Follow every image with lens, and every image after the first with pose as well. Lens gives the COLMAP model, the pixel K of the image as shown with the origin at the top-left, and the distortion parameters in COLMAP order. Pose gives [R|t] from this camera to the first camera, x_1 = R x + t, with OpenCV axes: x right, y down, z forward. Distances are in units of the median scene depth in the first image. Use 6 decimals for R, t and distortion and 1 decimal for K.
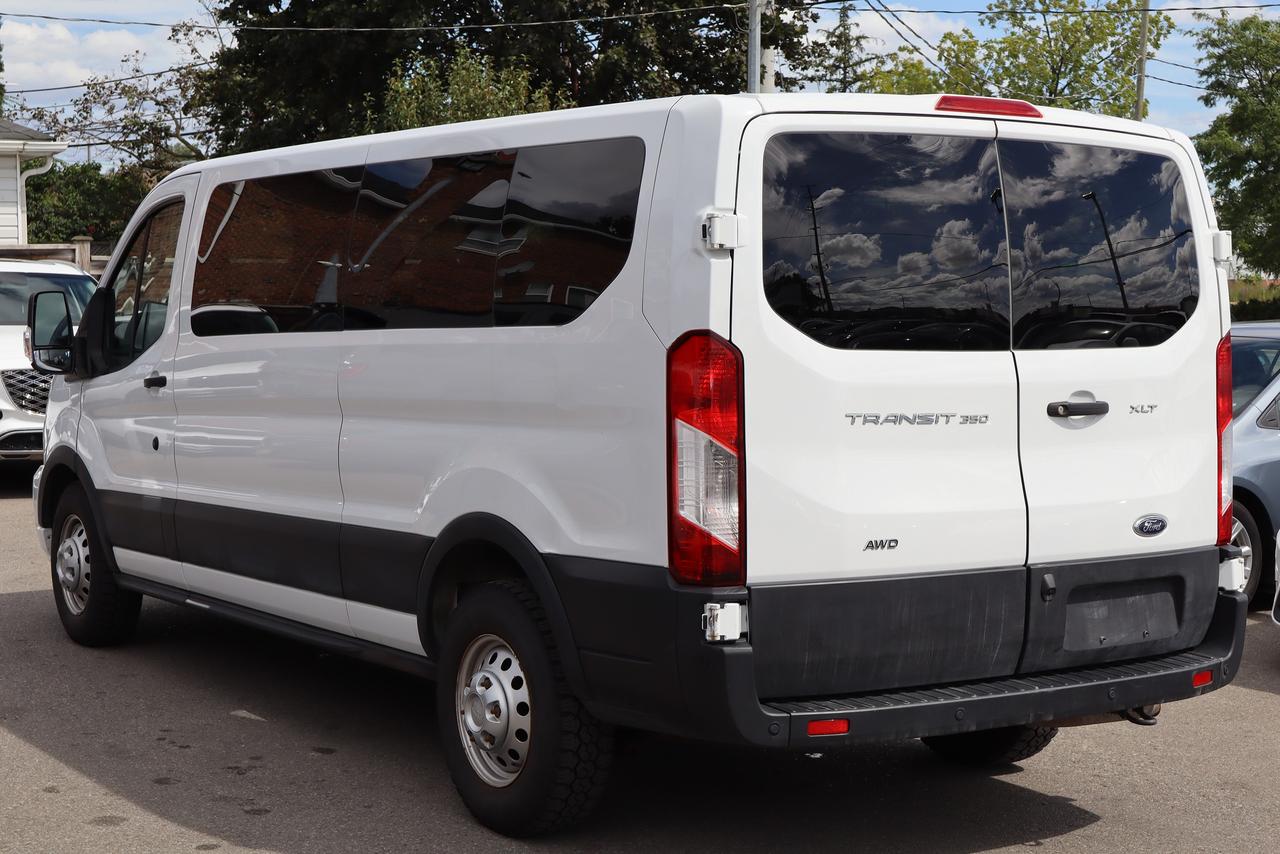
lens RADIAL K [[2118.4, 0, 640.0], [0, 2118.4, 427.0], [0, 0, 1]] dist [0.017712, -0.029639]
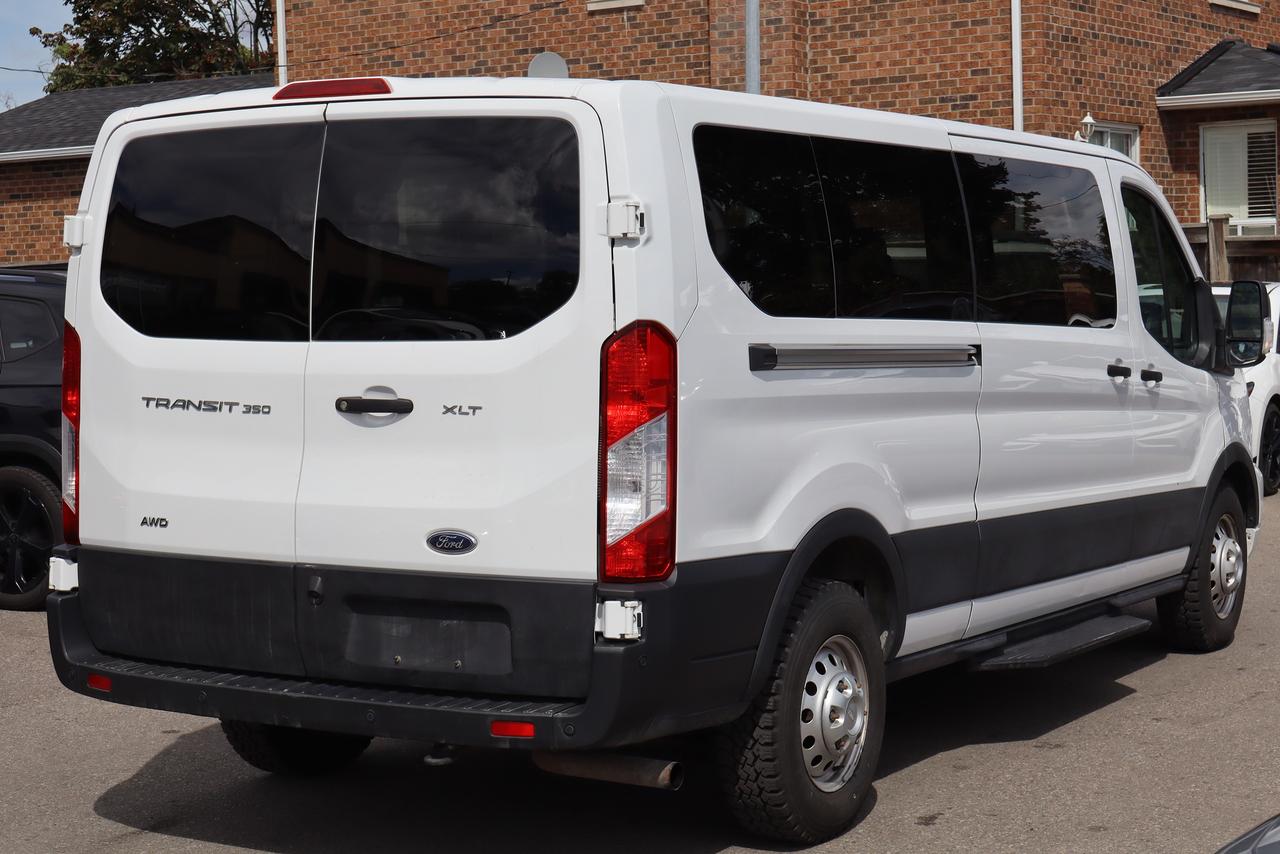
lens RADIAL K [[2349.0, 0, 640.0], [0, 2349.0, 427.0], [0, 0, 1]] dist [0.011307, 0.065841]
pose [[0.436724, 0.043504, -0.898543, 1.205368], [-0.047025, 0.998568, 0.025491, -0.031345], [0.898366, 0.031121, 0.438144, 0.667035]]
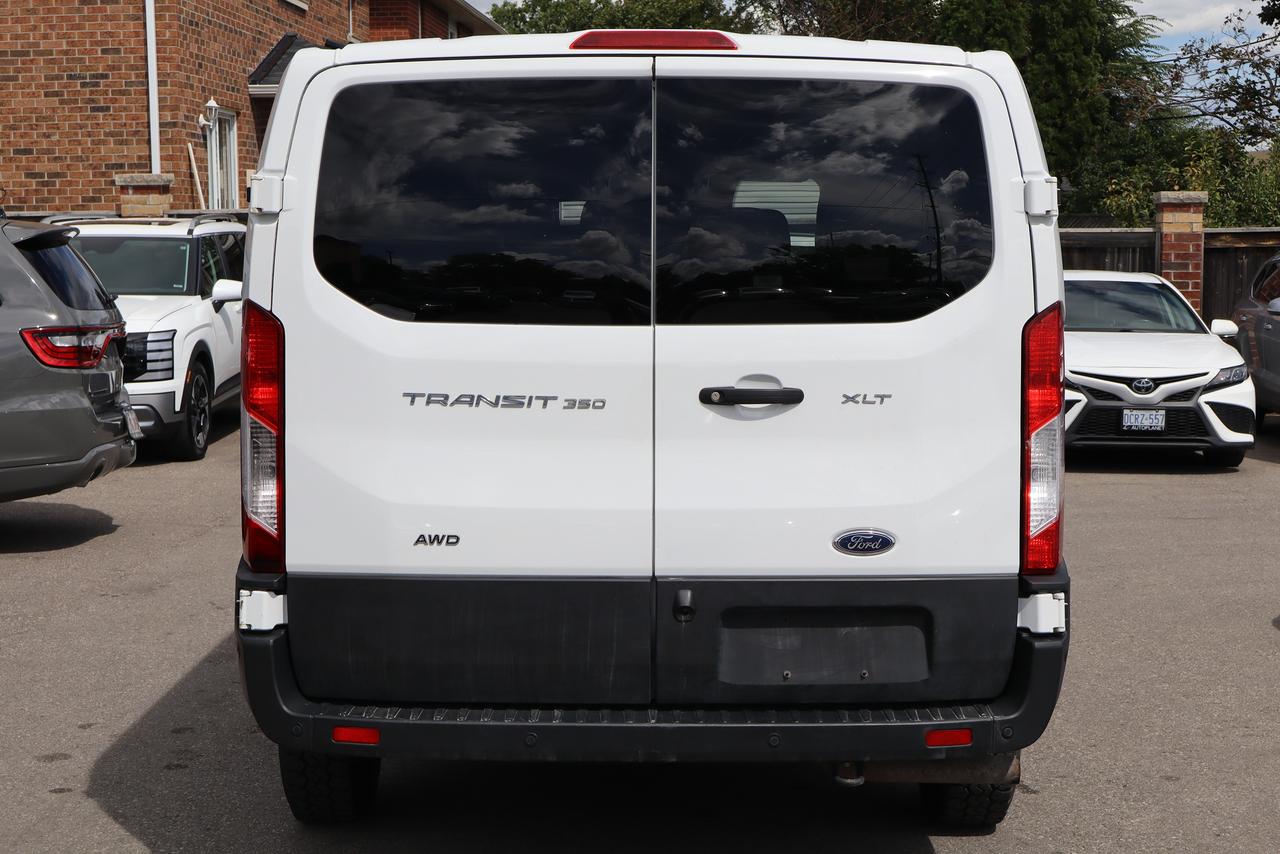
lens RADIAL K [[2213.1, 0, 640.0], [0, 2213.1, 427.0], [0, 0, 1]] dist [0.018970, -0.093407]
pose [[0.836370, 0.033835, -0.547120, 0.660576], [-0.029422, 0.999425, 0.016829, -0.009904], [0.547375, 0.002022, 0.836885, 0.250152]]
